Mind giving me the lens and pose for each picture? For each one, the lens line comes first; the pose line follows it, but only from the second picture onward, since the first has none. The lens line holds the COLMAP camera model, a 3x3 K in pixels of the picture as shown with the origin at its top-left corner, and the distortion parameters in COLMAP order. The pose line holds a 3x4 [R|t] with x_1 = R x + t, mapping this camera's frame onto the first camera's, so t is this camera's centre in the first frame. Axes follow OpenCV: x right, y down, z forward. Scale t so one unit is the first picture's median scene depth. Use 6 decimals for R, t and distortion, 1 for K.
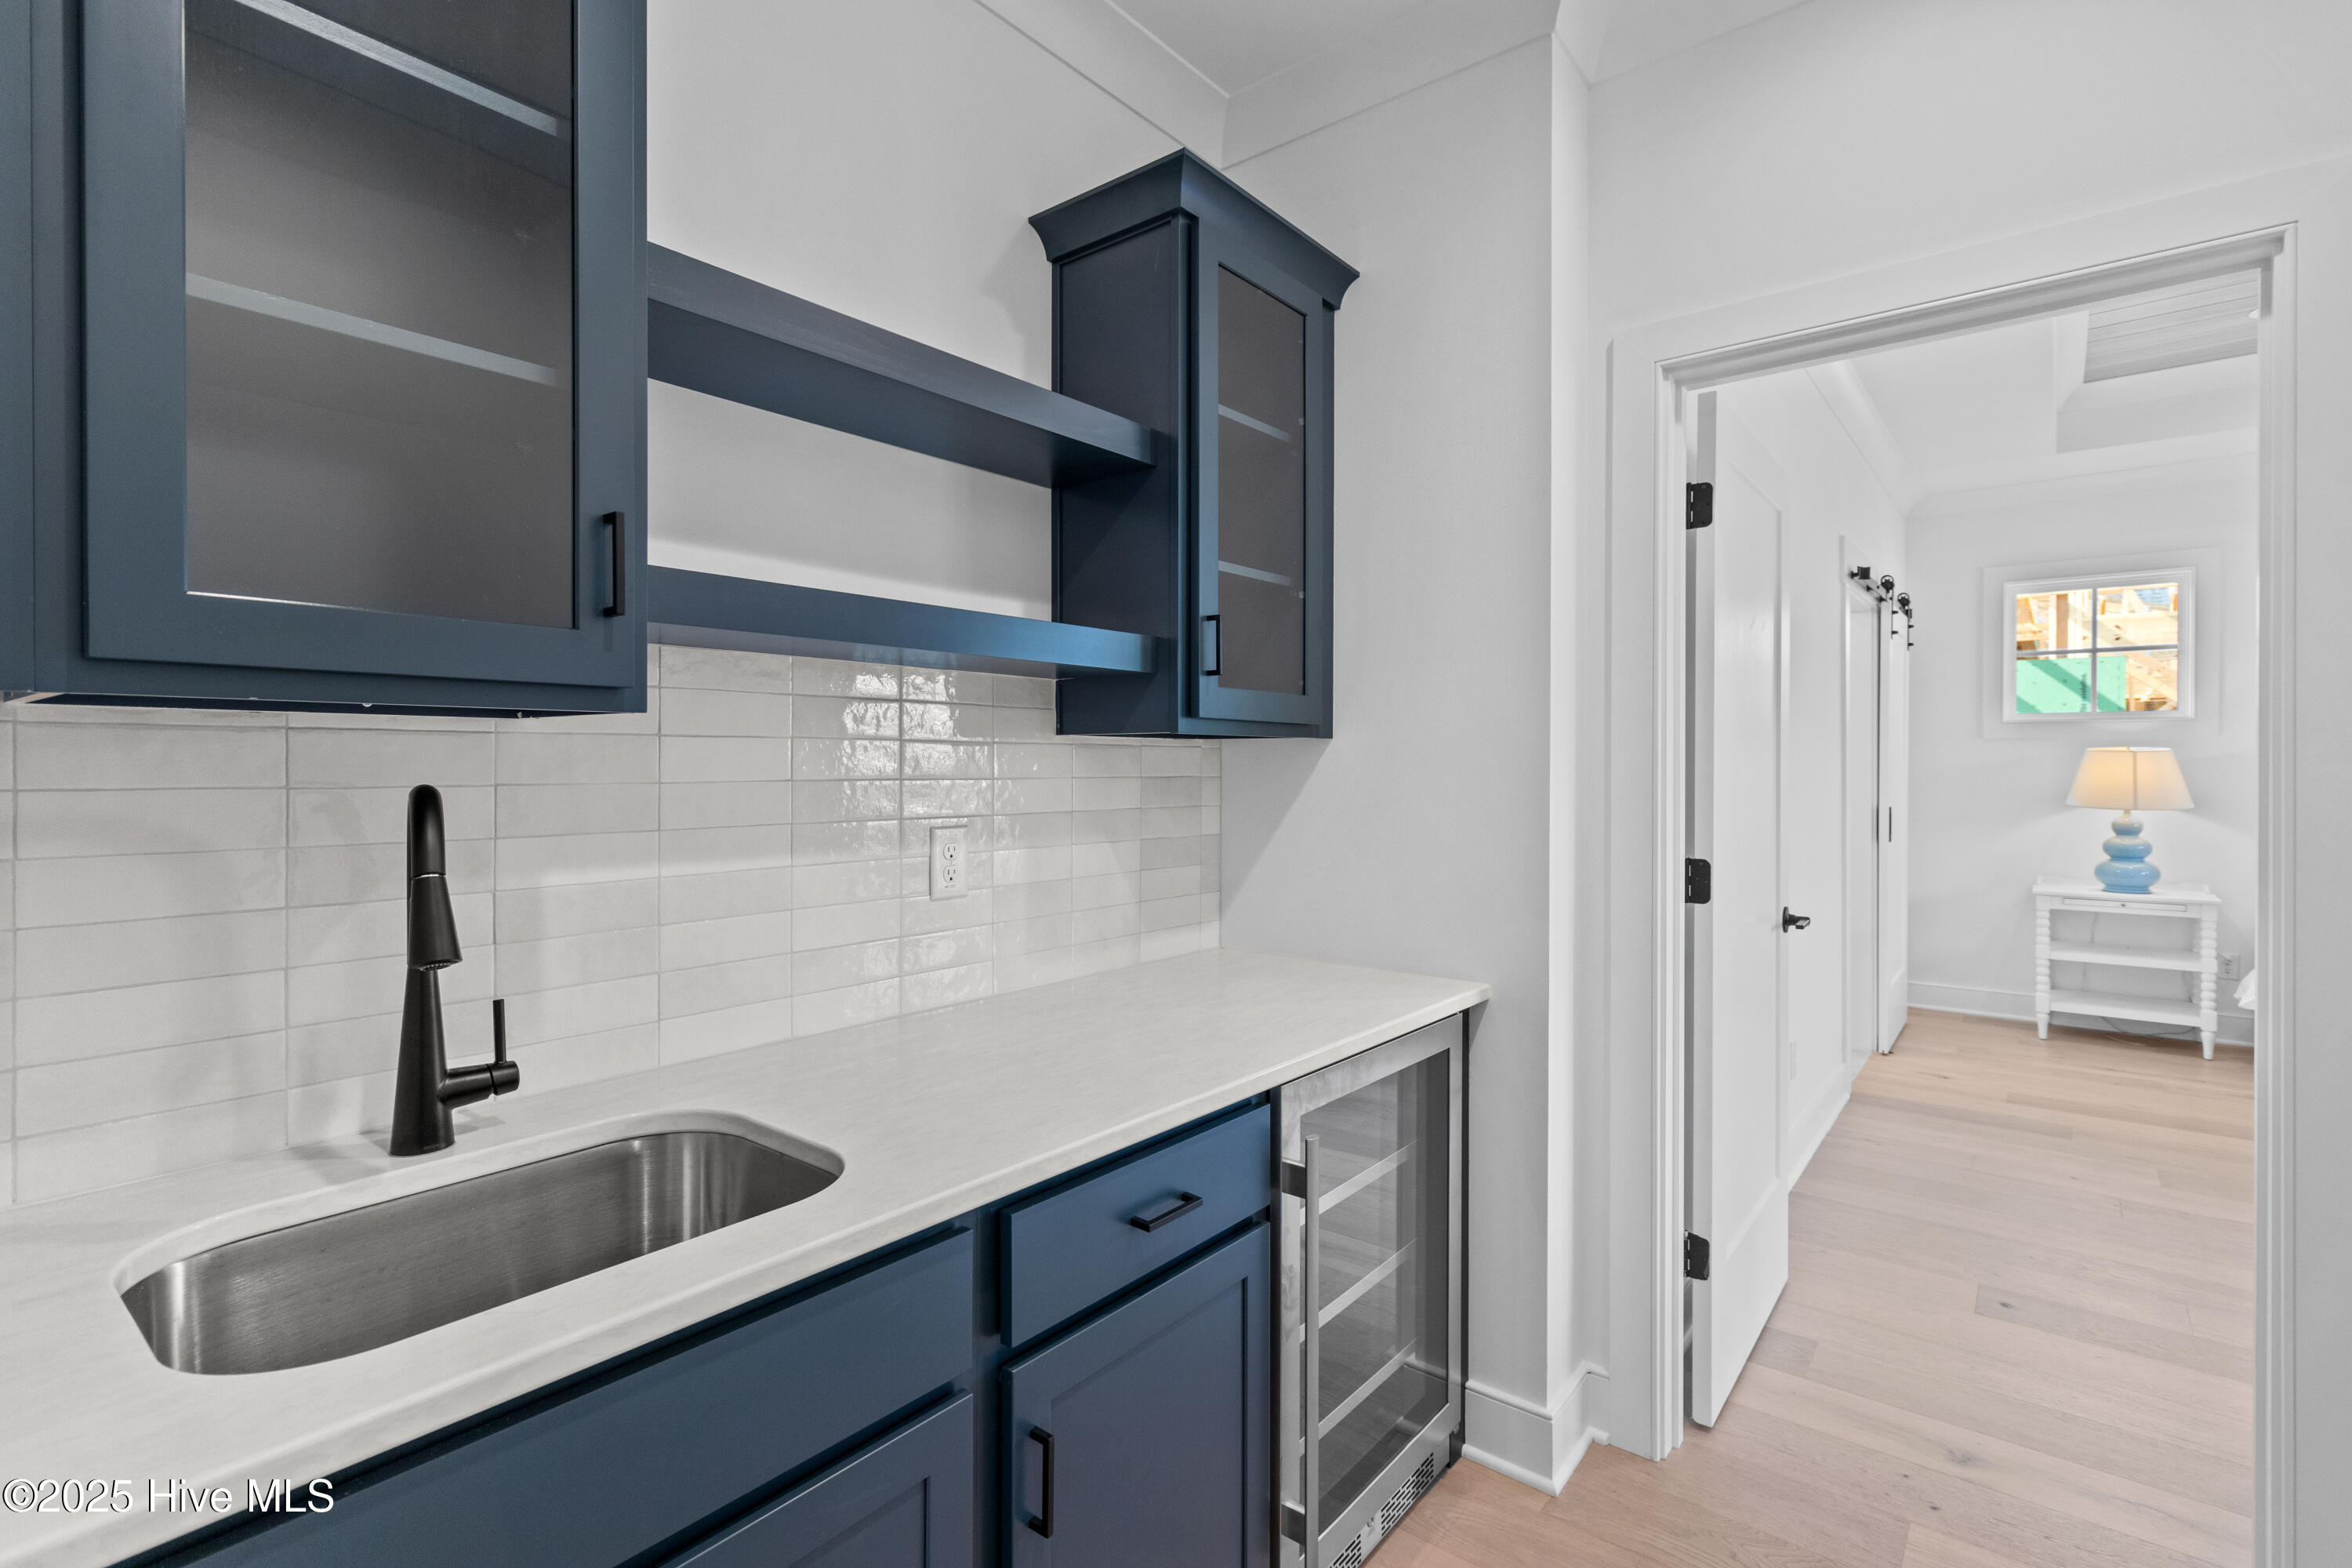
lens RADIAL K [[1097.7, 0, 1192.1], [0, 1097.7, 775.1], [0, 0, 1]] dist [-0.004567, -0.000807]
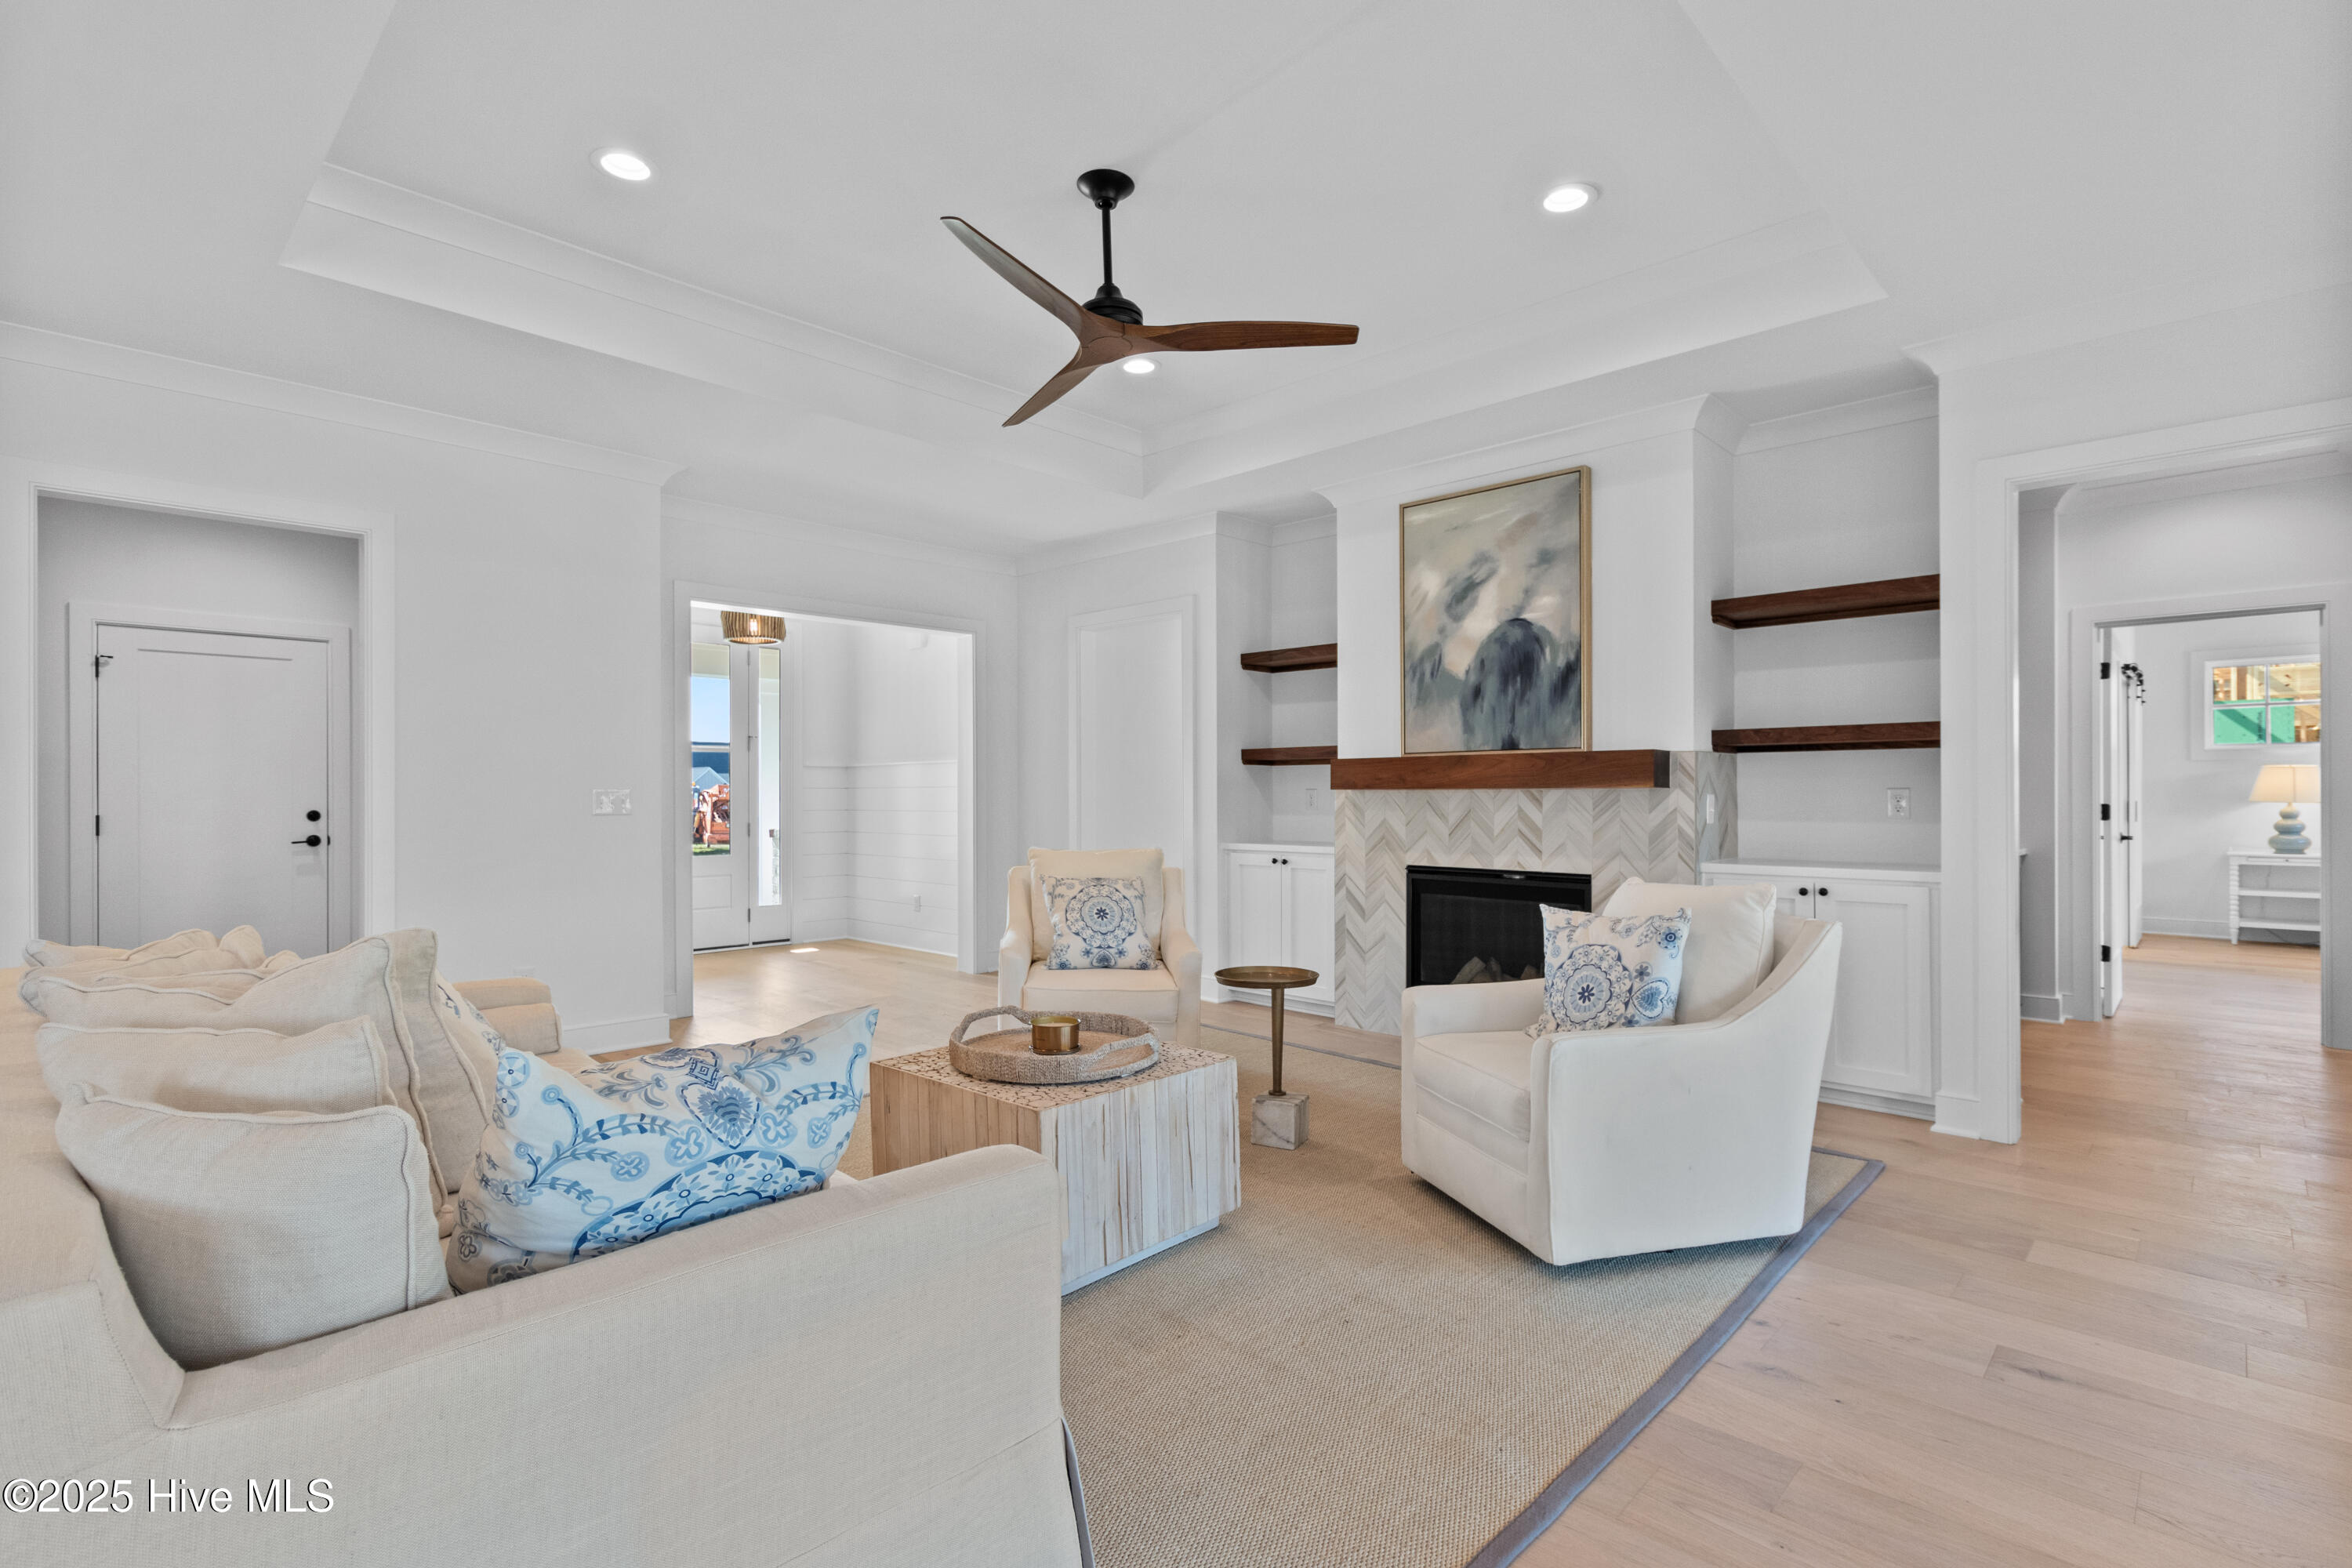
lens RADIAL K [[1097.7, 0, 1175.9], [0, 1097.7, 795.5], [0, 0, 1]] dist [-0.004567, -0.000807]
pose [[0.995295, -0.002028, -0.096872, -0.649084], [0.000994, 0.999942, -0.010722, 0.035736], [0.096889, 0.010575, 0.995239, -0.792171]]
